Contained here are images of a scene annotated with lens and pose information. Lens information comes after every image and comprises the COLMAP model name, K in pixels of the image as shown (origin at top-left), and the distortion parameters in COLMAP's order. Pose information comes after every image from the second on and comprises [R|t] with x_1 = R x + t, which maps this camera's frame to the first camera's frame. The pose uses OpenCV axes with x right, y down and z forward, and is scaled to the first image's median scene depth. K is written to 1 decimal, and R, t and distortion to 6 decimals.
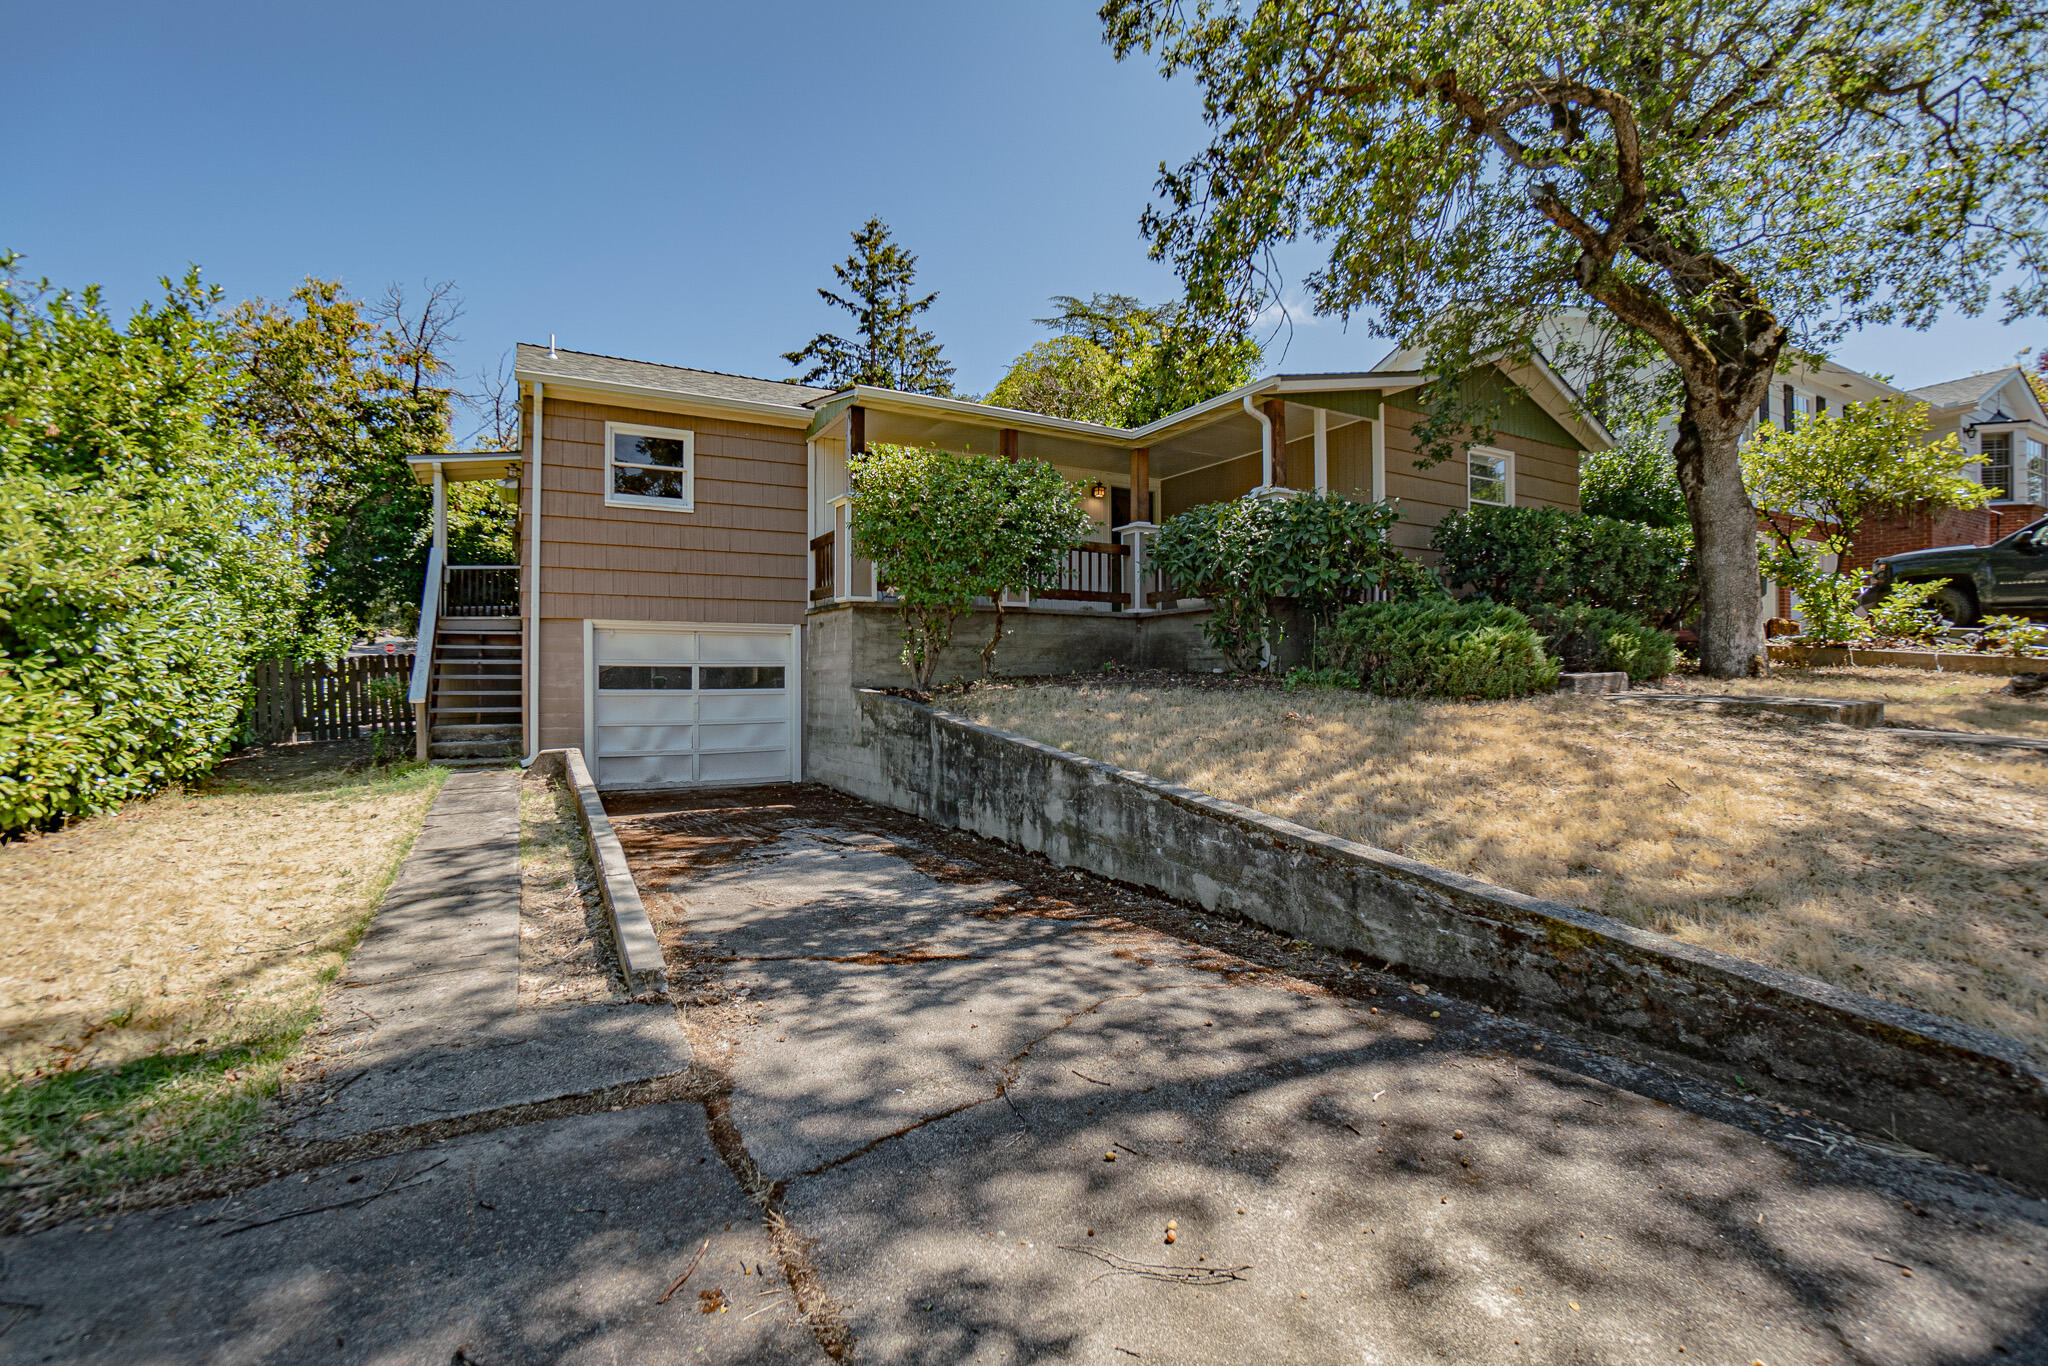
lens RADIAL K [[931.4, 0, 1015.1], [0, 931.4, 679.9], [0, 0, 1]] dist [-0.027573, -0.000227]
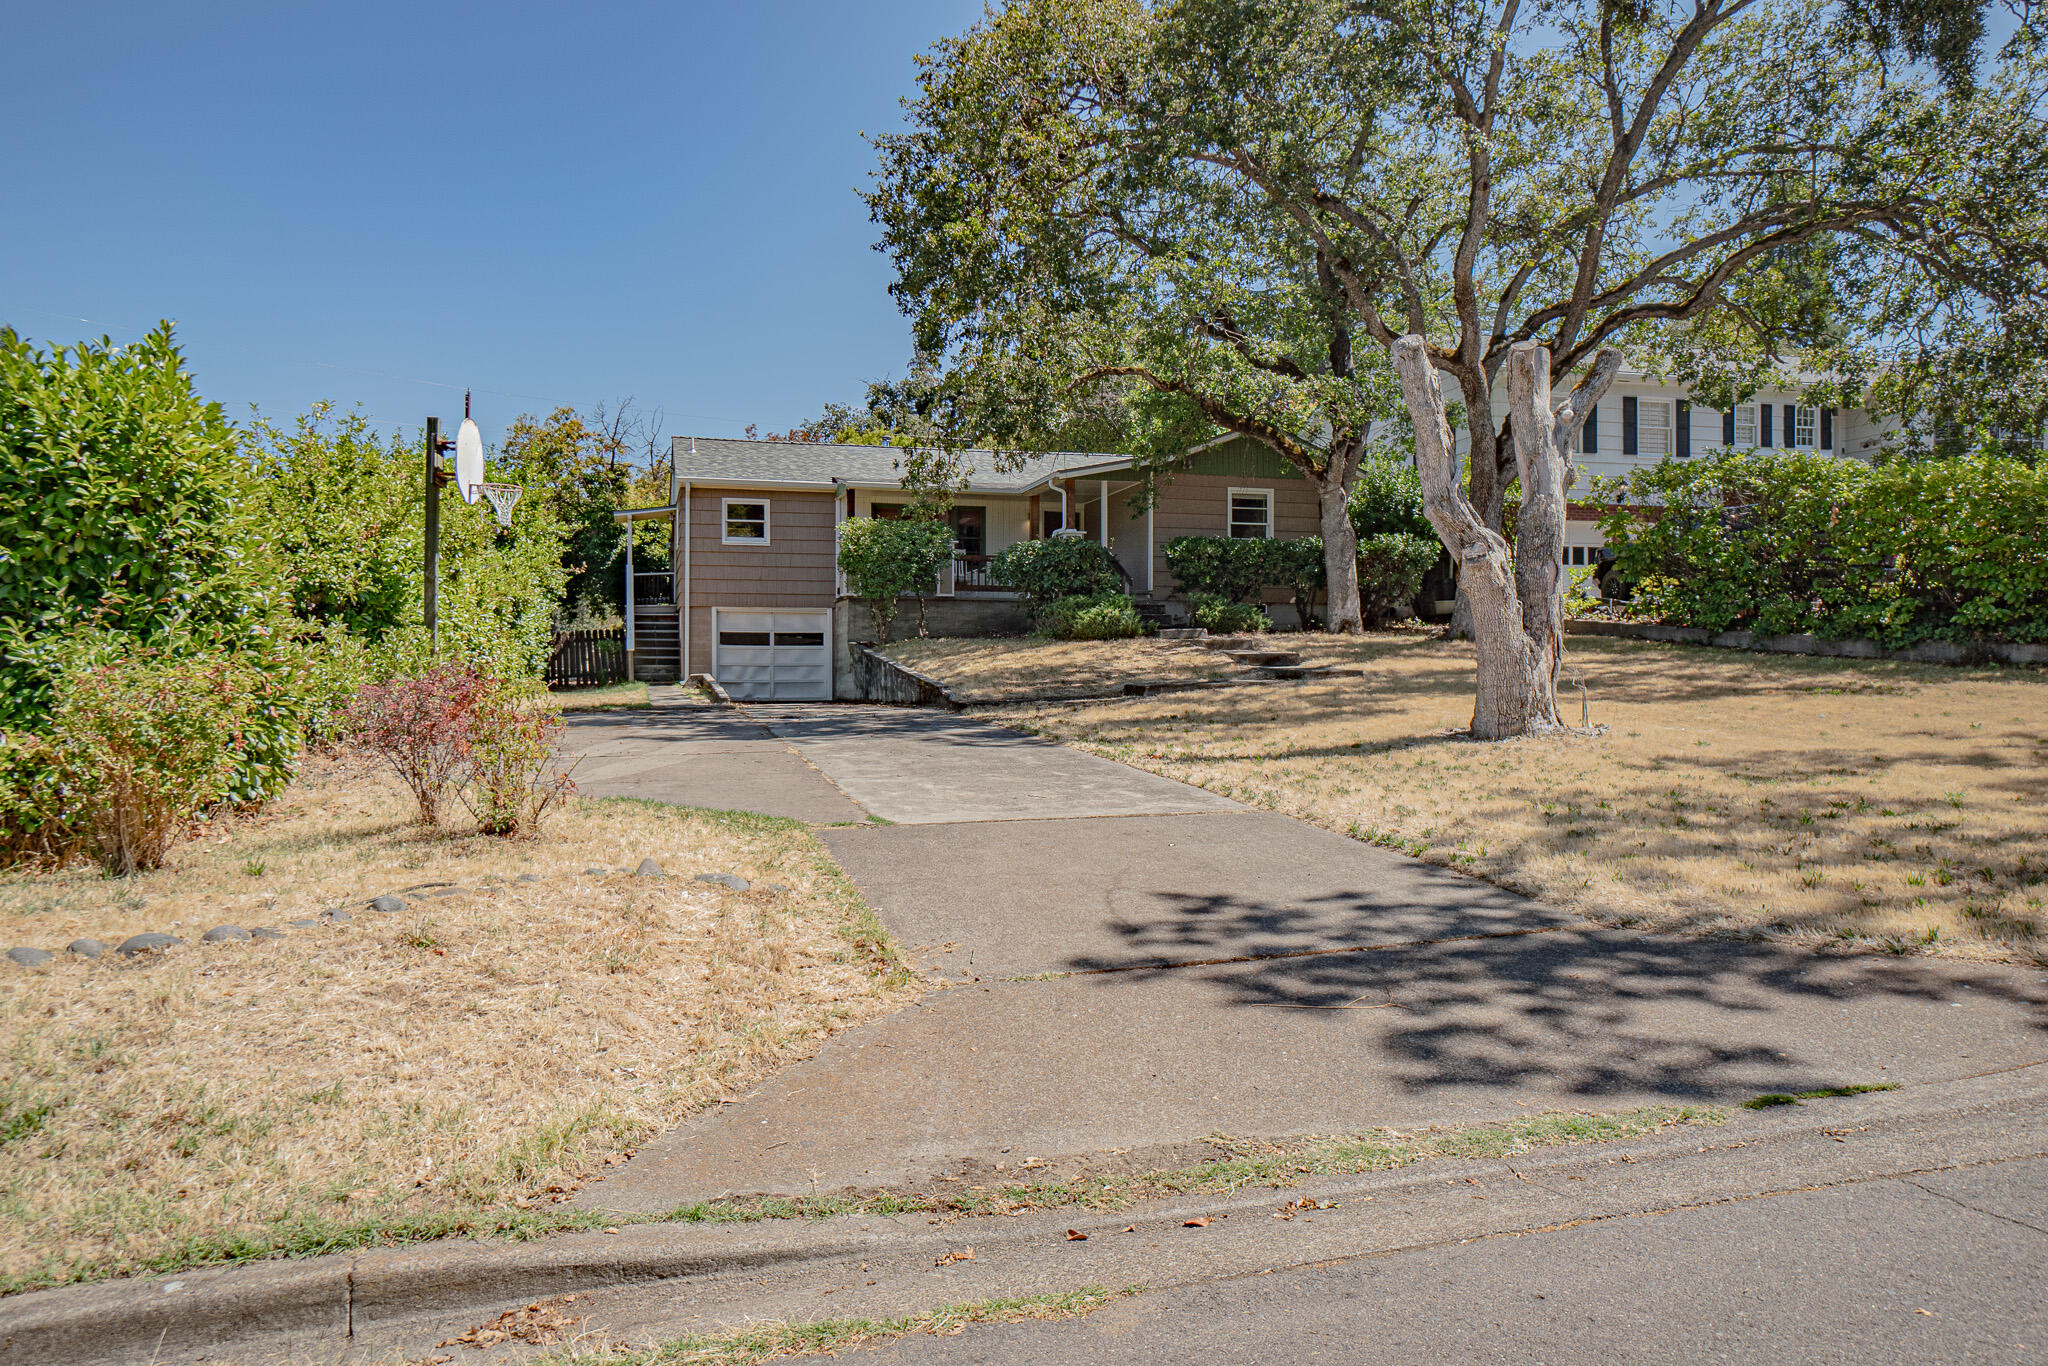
lens RADIAL K [[1377.4, 0, 1029.7], [0, 1377.4, 677.7], [0, 0, 1]] dist [0.033493, 0.000257]
pose [[0.977684, -0.001650, -0.210072, 0.685317], [0.001872, 0.999998, 0.000857, 0.070224], [0.210070, -0.001231, 0.977685, -1.459377]]
